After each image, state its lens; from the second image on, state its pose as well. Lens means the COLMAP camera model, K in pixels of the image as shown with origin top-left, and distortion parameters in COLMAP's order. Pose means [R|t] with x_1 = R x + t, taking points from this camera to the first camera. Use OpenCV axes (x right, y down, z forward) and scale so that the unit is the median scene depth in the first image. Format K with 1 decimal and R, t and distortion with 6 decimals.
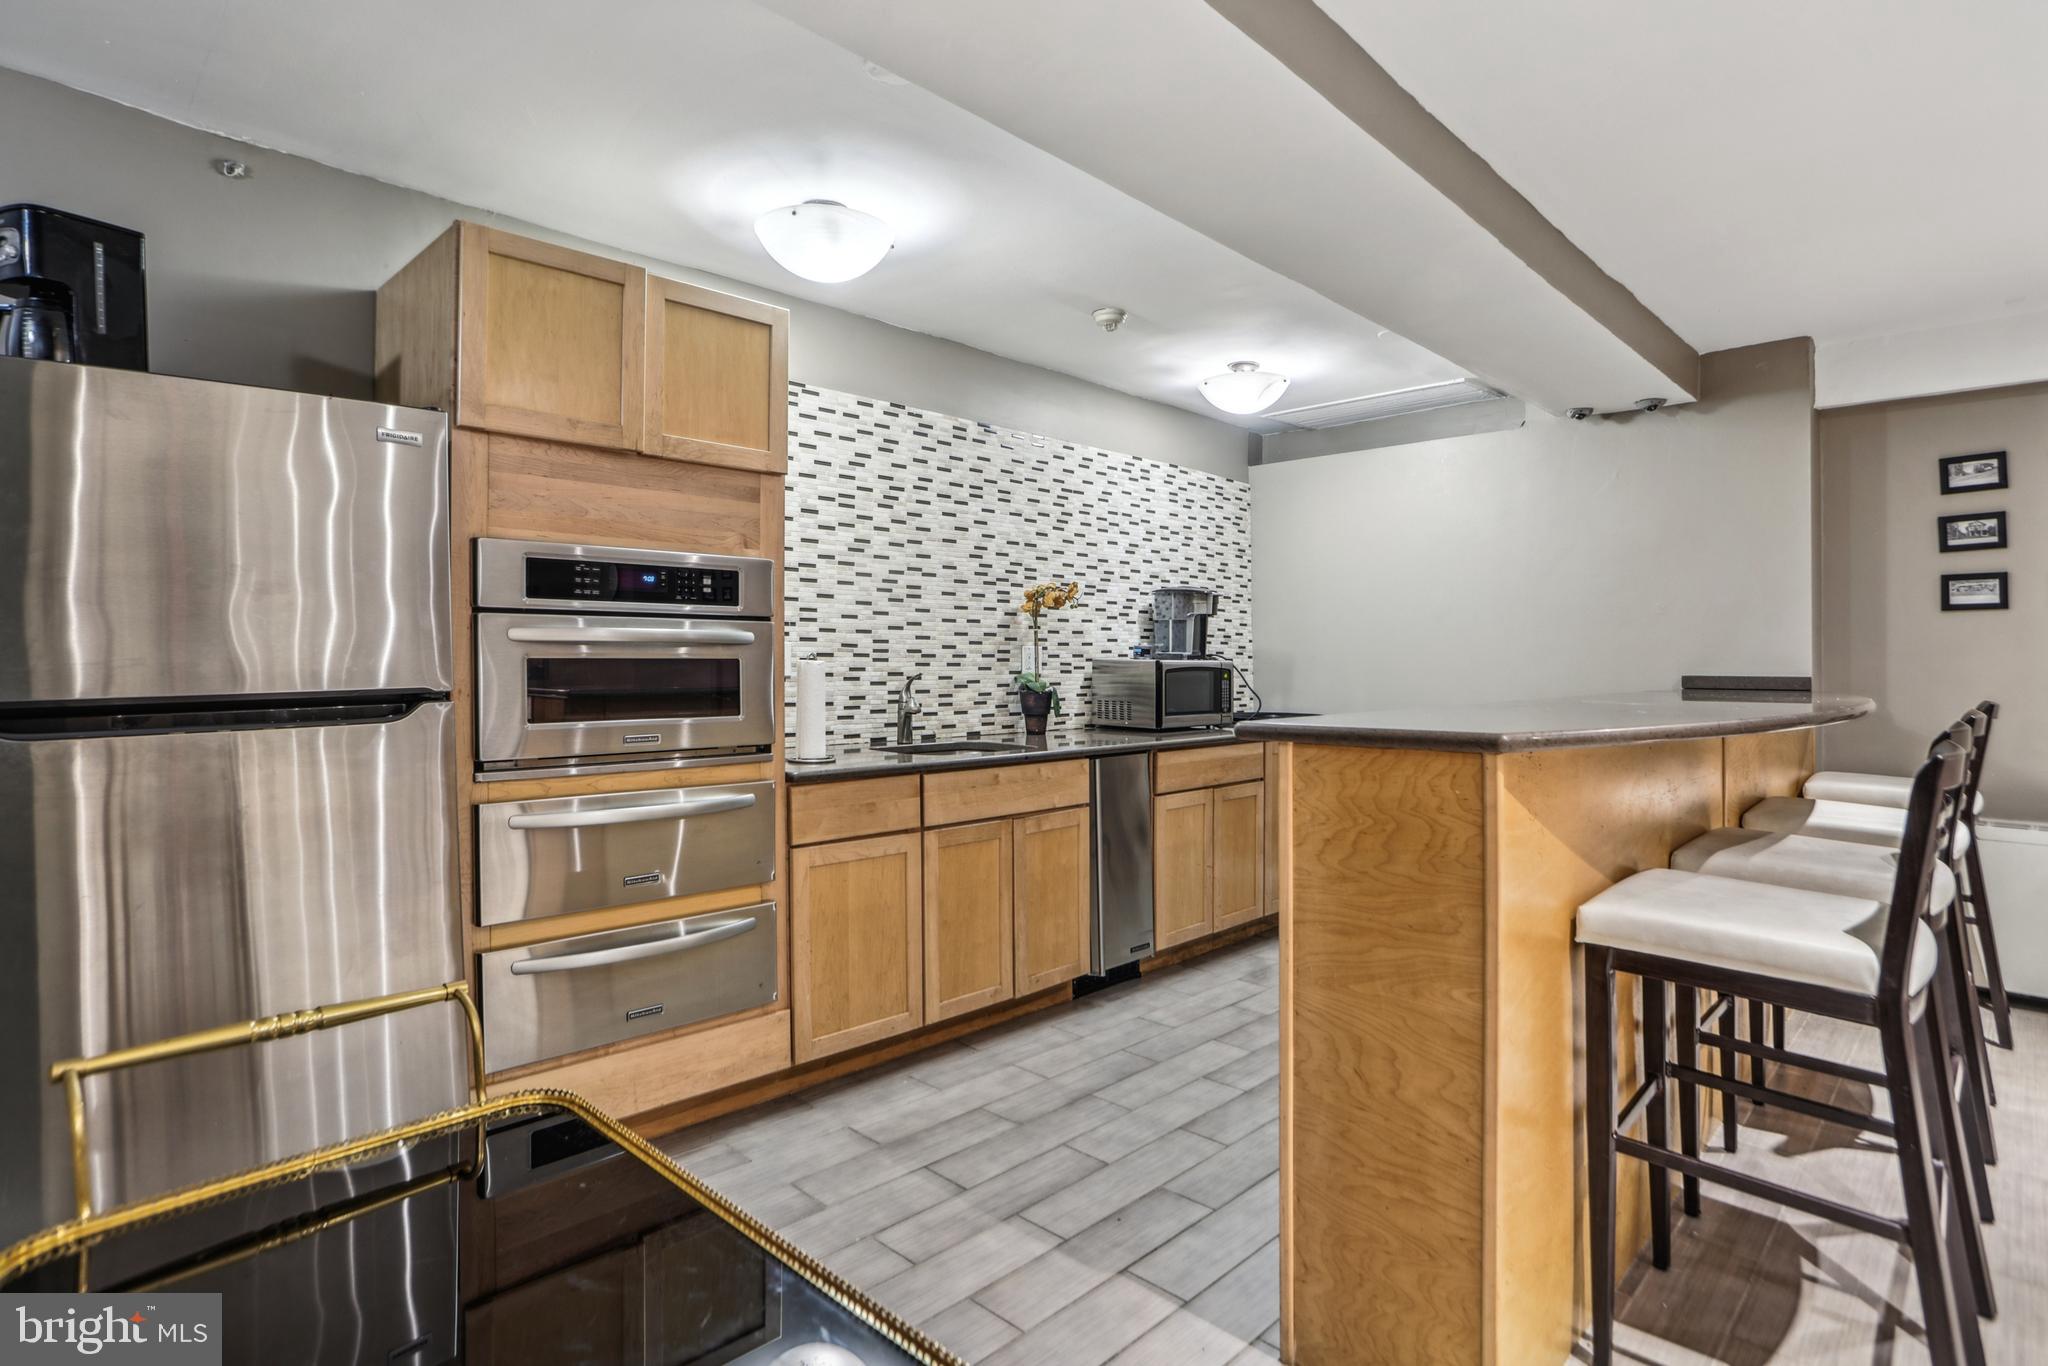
lens RADIAL K [[1054.2, 0, 1003.8], [0, 1054.2, 654.7], [0, 0, 1]] dist [-0.074409, 0.039031]
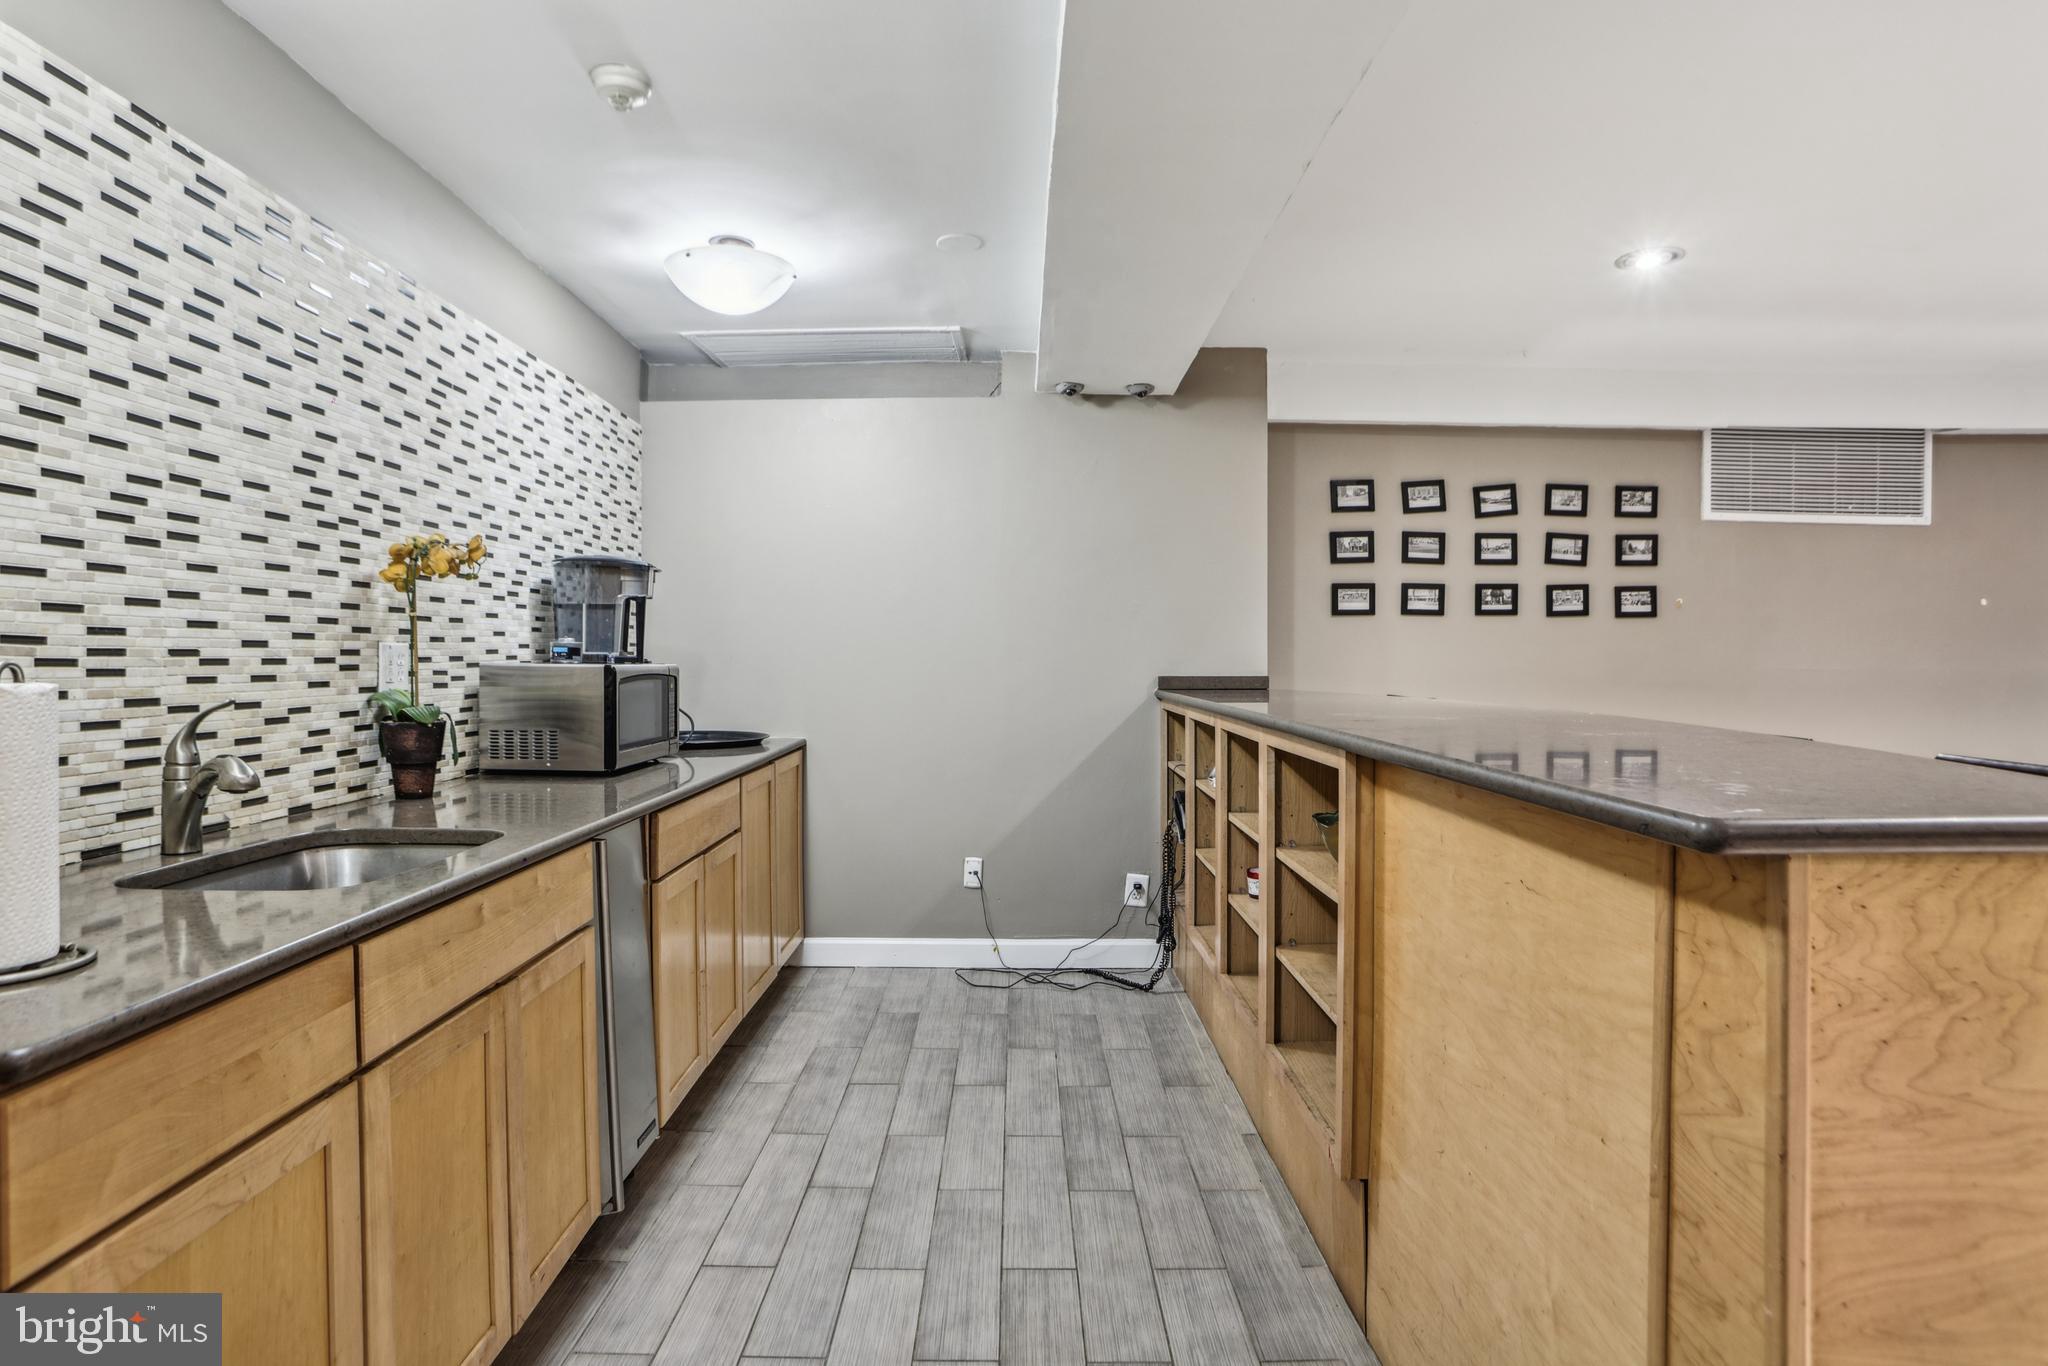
lens RADIAL K [[1054.2, 0, 1003.8], [0, 1054.2, 654.7], [0, 0, 1]] dist [-0.074409, 0.039031]
pose [[0.713401, -0.002958, 0.700750, -0.137680], [0.000119, 0.999992, 0.004100, -0.004065], [-0.700756, -0.002841, 0.713396, 0.395758]]
